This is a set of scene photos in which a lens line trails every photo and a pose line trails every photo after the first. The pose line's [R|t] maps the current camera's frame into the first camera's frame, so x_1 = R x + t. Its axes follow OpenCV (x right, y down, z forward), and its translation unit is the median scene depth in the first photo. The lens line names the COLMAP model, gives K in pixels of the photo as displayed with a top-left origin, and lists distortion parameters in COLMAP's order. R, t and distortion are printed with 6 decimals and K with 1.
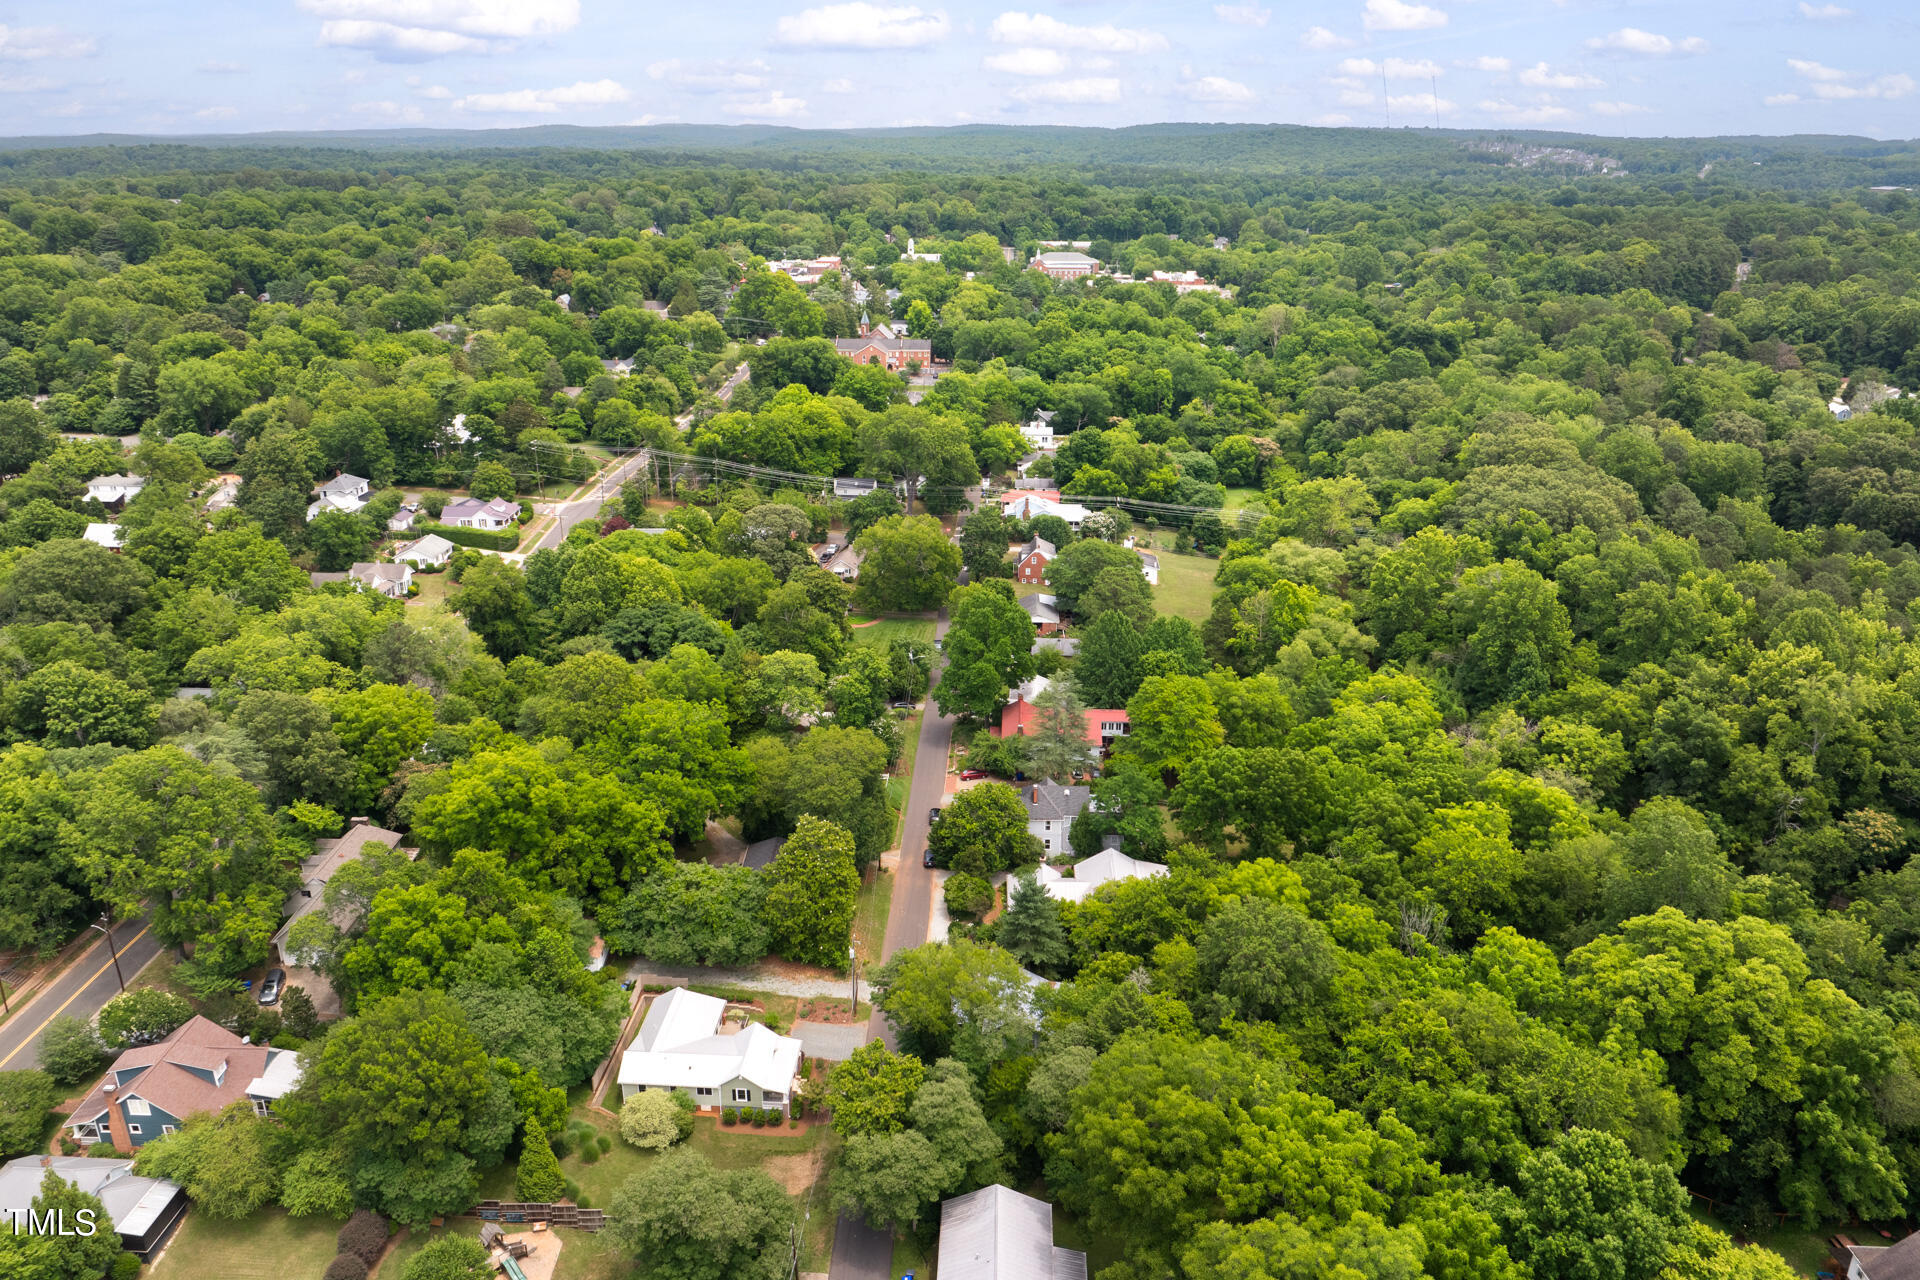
lens RADIAL K [[1328.2, 0, 960.0], [0, 1328.2, 640.0], [0, 0, 1]] dist [-0.033076, 0.001260]
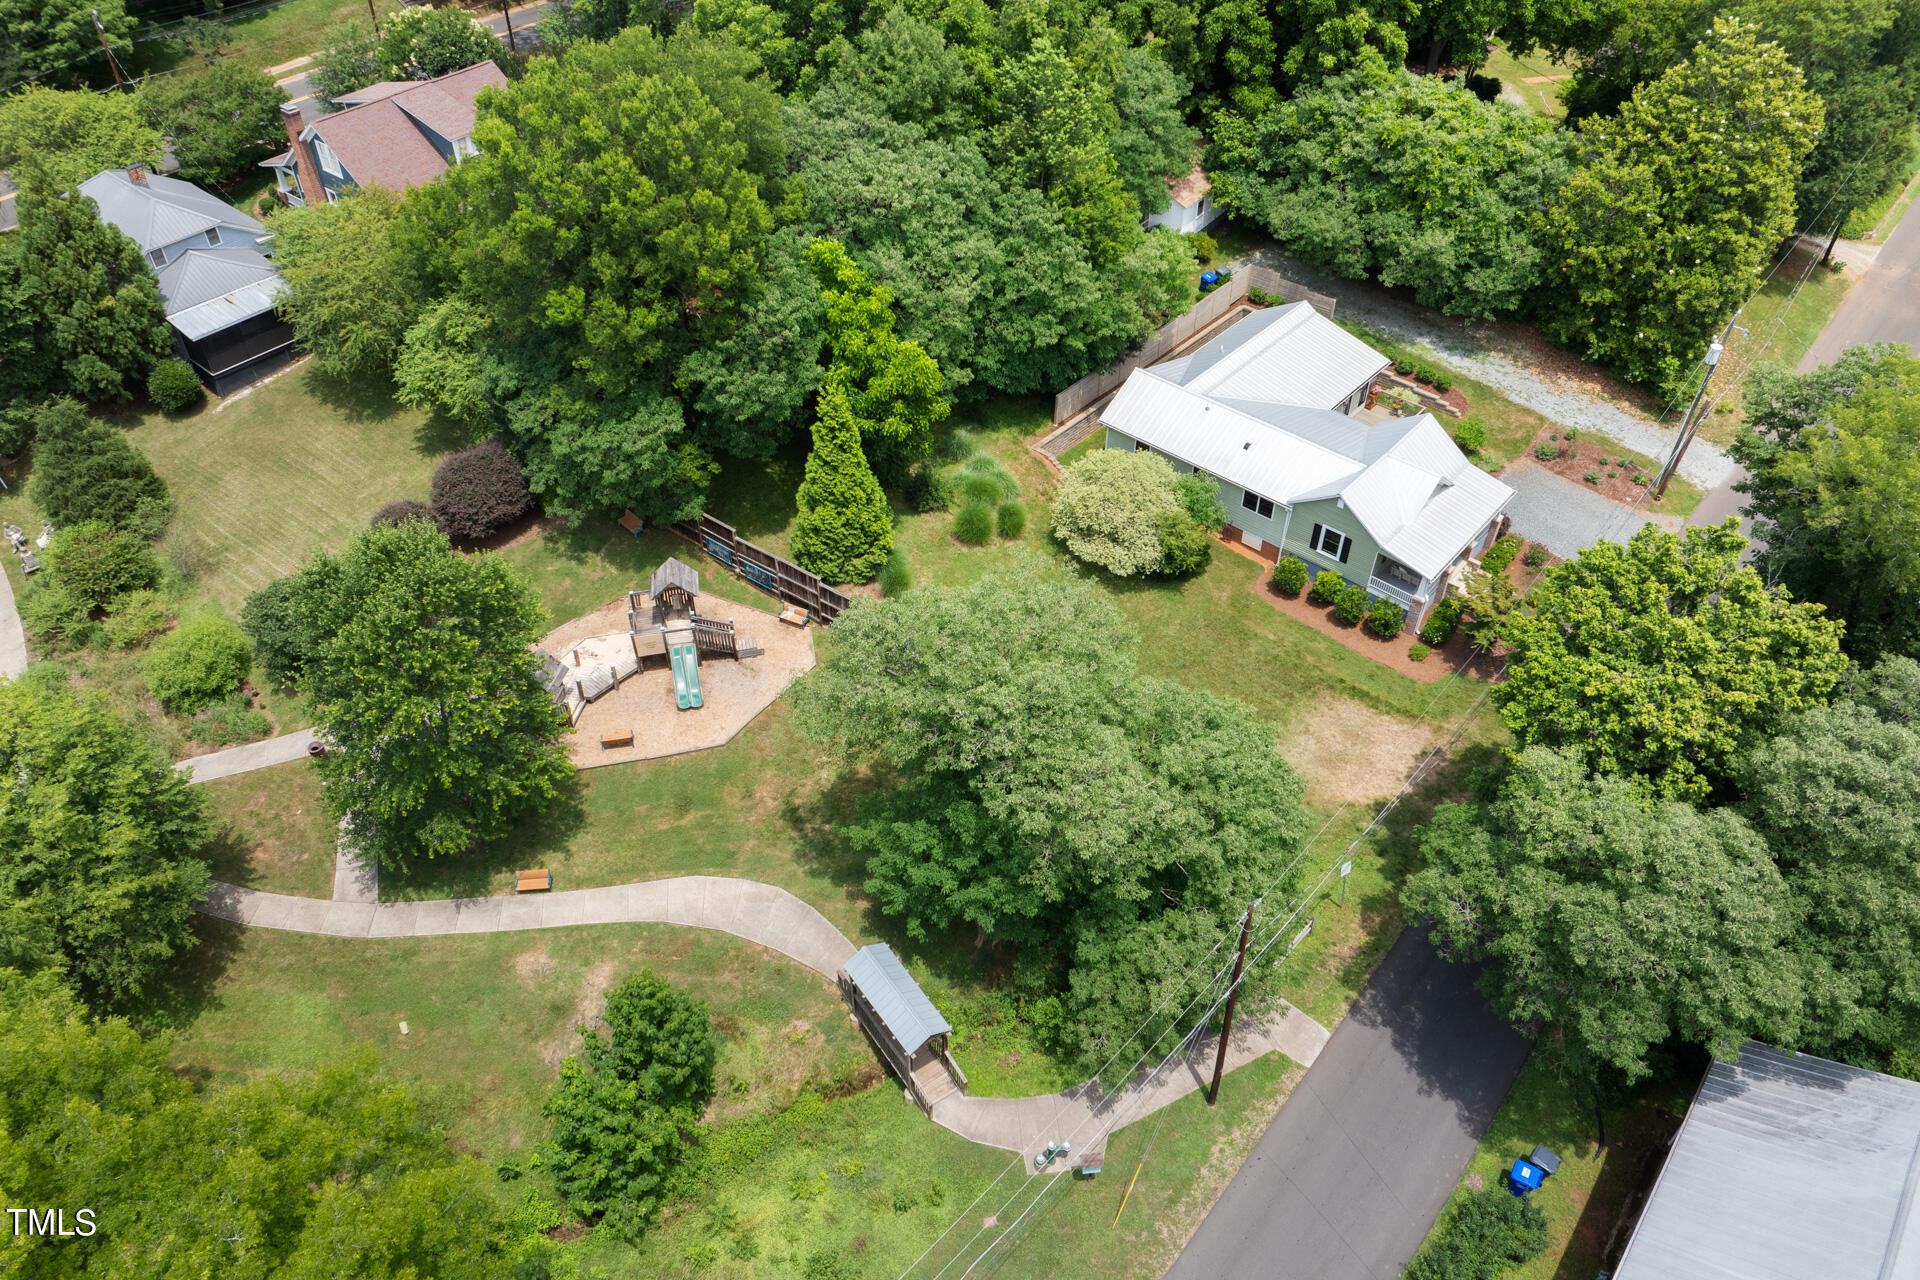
lens RADIAL K [[1328.2, 0, 960.0], [0, 1328.2, 640.0], [0, 0, 1]] dist [-0.033076, 0.001260]
pose [[0.791712, 0.410902, -0.452054, -0.050809], [-0.209779, 0.877854, 0.430540, 0.208574], [0.573747, -0.246032, 0.781206, 0.577110]]
